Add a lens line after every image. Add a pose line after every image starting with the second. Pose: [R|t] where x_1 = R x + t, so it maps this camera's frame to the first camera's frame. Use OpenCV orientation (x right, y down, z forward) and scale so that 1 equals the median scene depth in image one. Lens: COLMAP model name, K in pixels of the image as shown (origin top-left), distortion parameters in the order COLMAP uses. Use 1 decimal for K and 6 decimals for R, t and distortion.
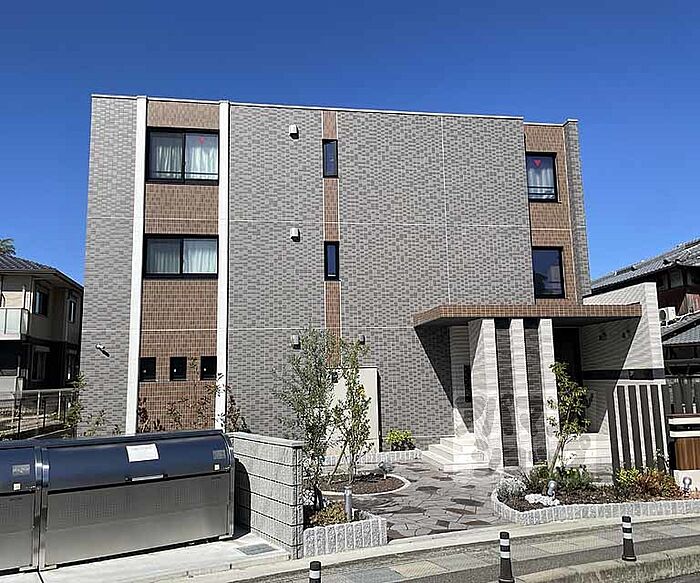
lens RADIAL K [[593.5, 0, 357.9], [0, 593.5, 292.0], [0, 0, 1]] dist [0.082987, -0.026071]
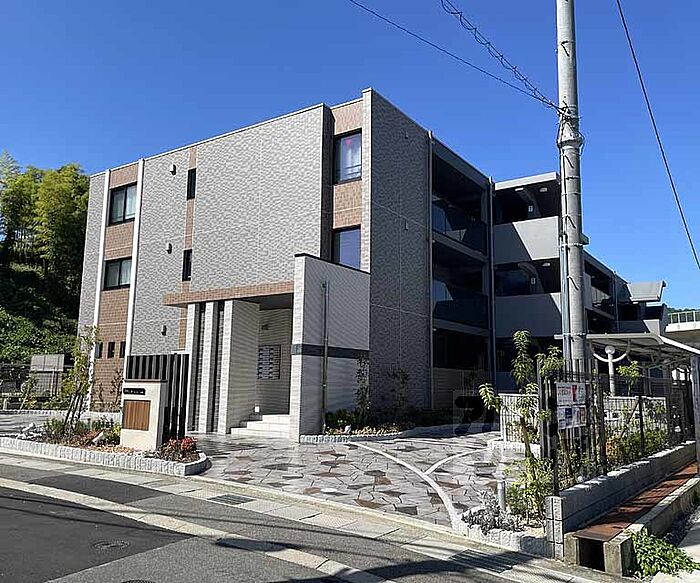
lens RADIAL K [[593.5, 0, 346.9], [0, 593.5, 291.5], [0, 0, 1]] dist [0.082987, -0.026071]
pose [[0.724652, -0.073156, -0.685221, 1.077444], [0.071212, 0.996975, -0.031130, 0.067584], [0.685426, -0.026237, 0.727669, 0.307799]]
